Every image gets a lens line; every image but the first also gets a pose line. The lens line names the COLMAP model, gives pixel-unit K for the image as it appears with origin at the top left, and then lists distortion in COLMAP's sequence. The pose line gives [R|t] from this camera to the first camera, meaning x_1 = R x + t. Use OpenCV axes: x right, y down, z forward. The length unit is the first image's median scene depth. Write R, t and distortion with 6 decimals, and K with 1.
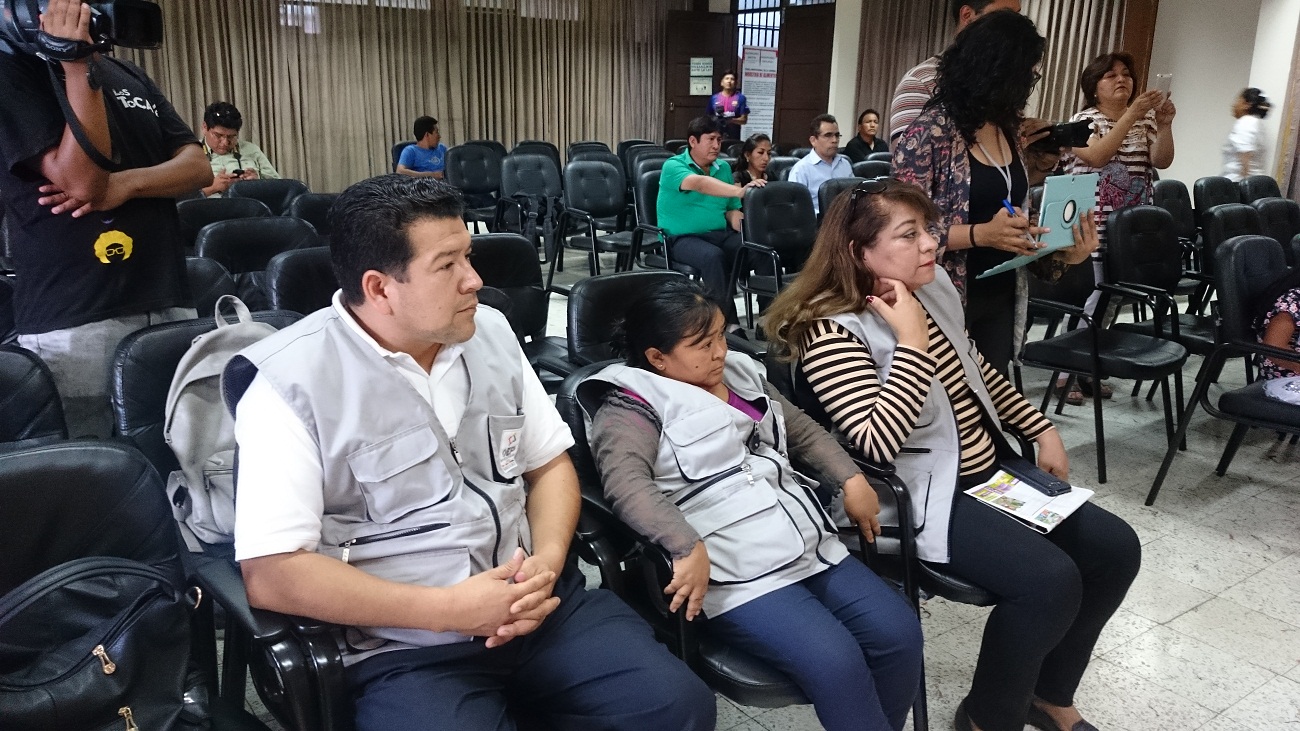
lens RADIAL K [[1044.0, 0, 658.5], [0, 1044.0, 372.0], [0, 0, 1]] dist [0.075751, -0.126342]
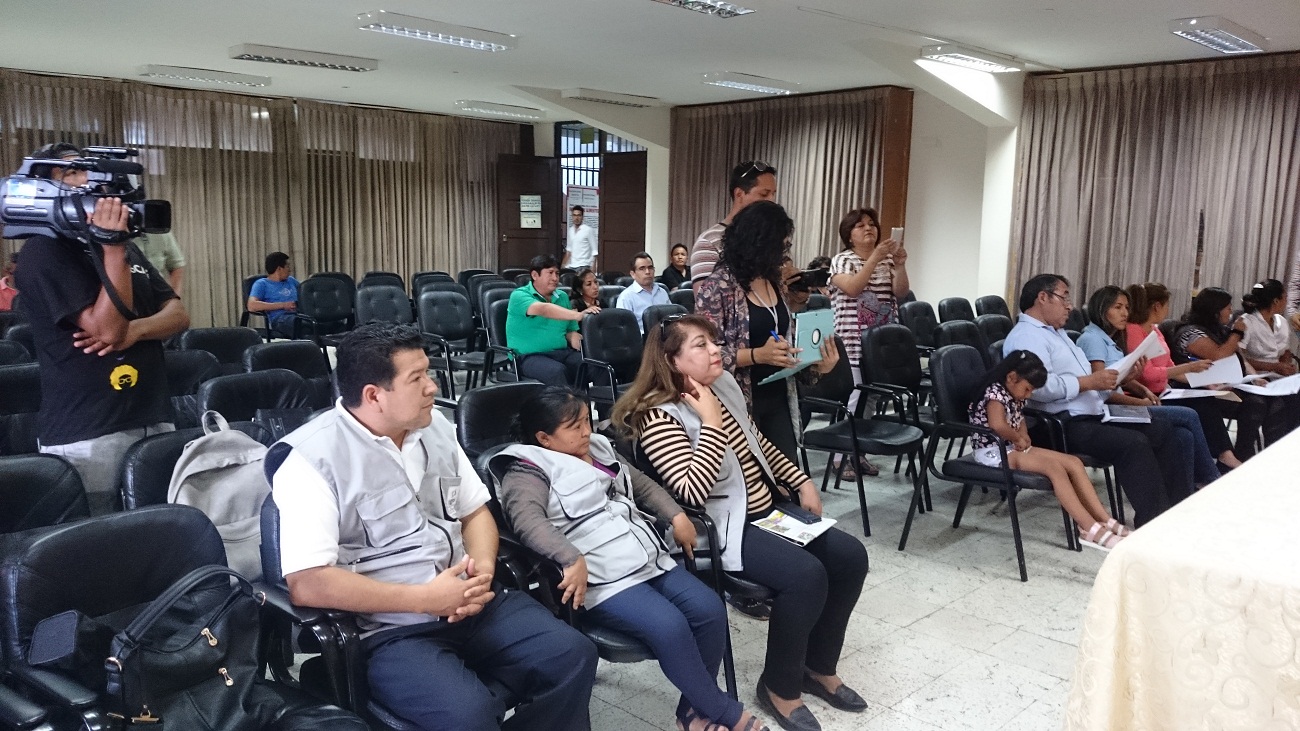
lens RADIAL K [[1044.0, 0, 645.1], [0, 1044.0, 356.6], [0, 0, 1]] dist [0.075751, -0.126342]
pose [[0.987728, -0.026426, 0.153935, -0.071494], [0.045551, 0.991476, -0.122071, 0.049223], [-0.149397, 0.127585, 0.980511, -0.413347]]
